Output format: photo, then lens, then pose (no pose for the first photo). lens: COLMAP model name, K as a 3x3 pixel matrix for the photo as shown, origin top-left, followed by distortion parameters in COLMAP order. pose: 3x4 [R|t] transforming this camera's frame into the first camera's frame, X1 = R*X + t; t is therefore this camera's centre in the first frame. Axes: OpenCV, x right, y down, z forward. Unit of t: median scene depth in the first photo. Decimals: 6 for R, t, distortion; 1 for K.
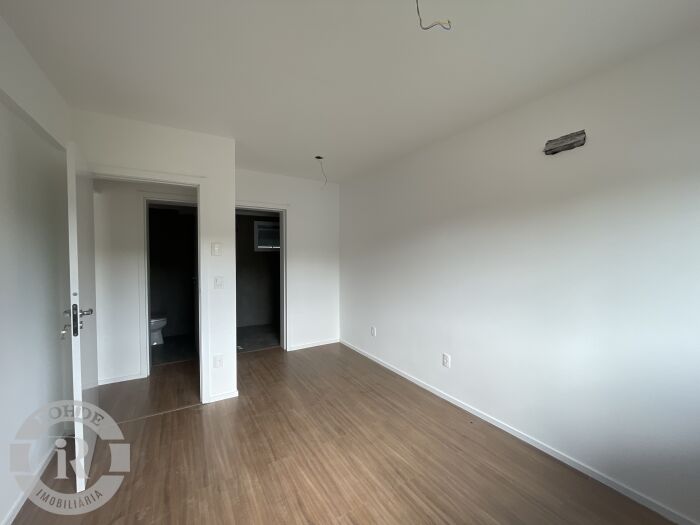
lens RADIAL K [[281.2, 0, 350.0], [0, 281.2, 262.5], [0, 0, 1]] dist [-0.001554, -0.000032]
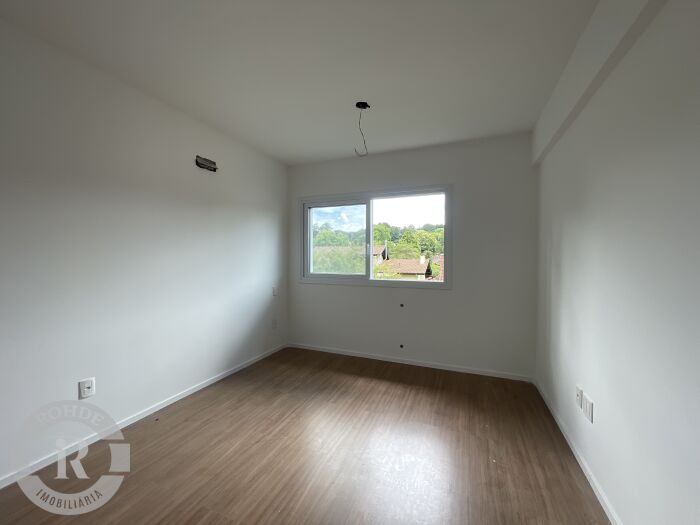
lens RADIAL K [[281.2, 0, 350.0], [0, 281.2, 262.5], [0, 0, 1]] dist [-0.001554, -0.000032]
pose [[-0.591471, -0.016069, 0.806166, -0.818127], [0.012303, 0.999505, 0.028949, 0.046062], [-0.806232, 0.027040, -0.590981, 1.242645]]
